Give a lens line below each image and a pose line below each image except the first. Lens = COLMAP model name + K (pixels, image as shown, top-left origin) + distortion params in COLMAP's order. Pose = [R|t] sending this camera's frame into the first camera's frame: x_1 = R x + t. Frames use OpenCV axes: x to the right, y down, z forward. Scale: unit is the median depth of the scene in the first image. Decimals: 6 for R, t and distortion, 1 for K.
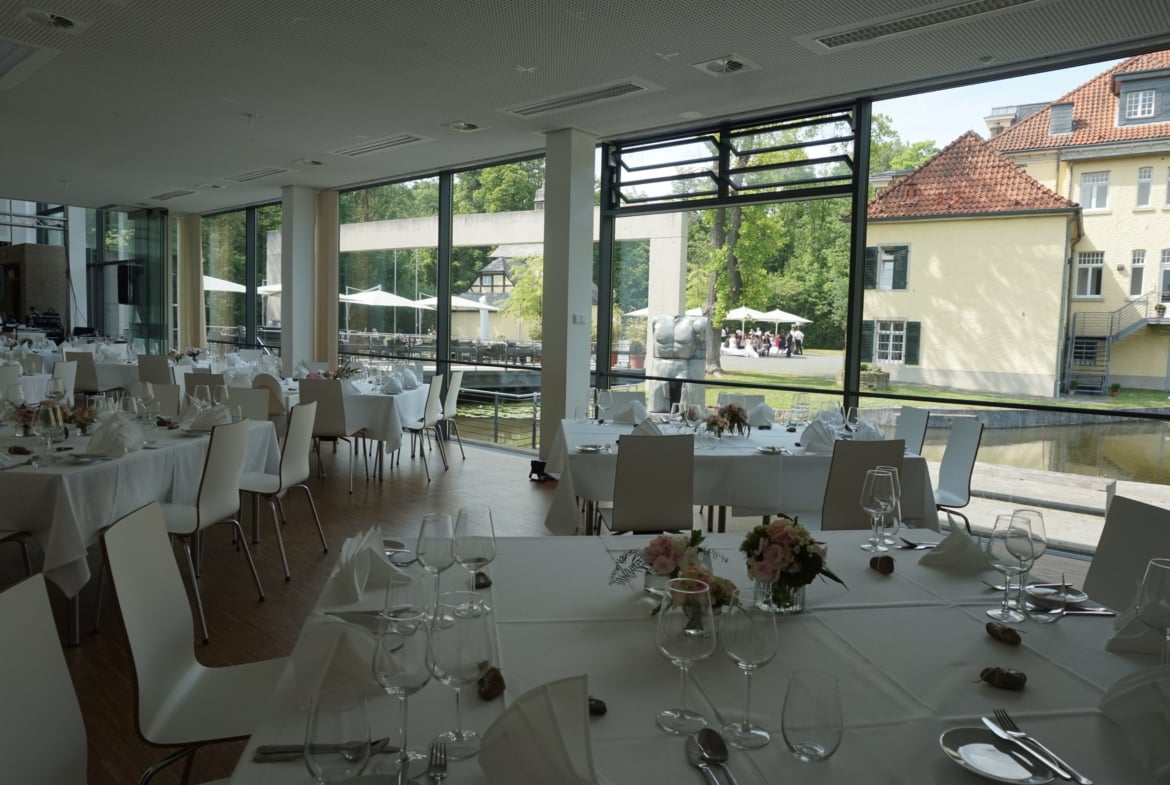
lens RADIAL K [[772.4, 0, 584.5], [0, 772.4, 391.4], [0, 0, 1]] dist [-0.041257, 0.033007]
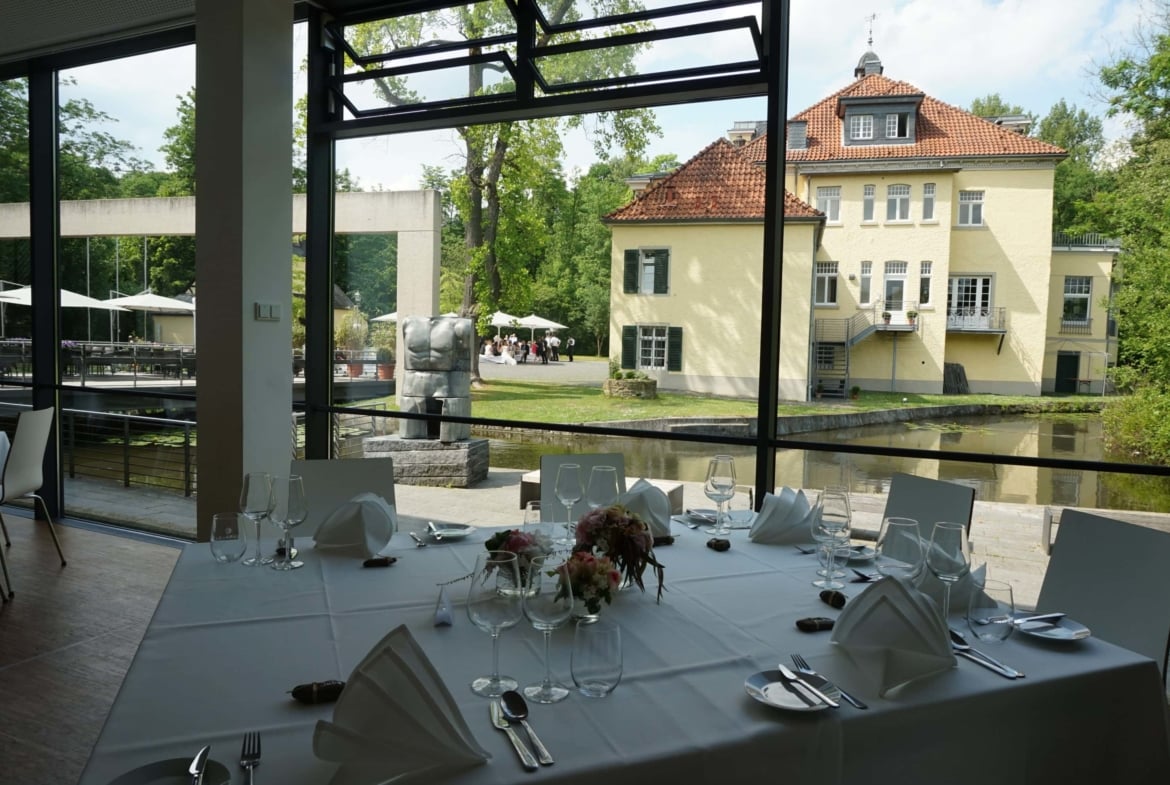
lens RADIAL K [[772.4, 0, 581.7], [0, 772.4, 385.5], [0, 0, 1]] dist [-0.041257, 0.033007]
pose [[0.950320, -0.018714, 0.310710, 0.008578], [0.023643, 0.999647, -0.012104, -0.007261], [-0.310374, 0.018848, 0.950428, 0.101914]]
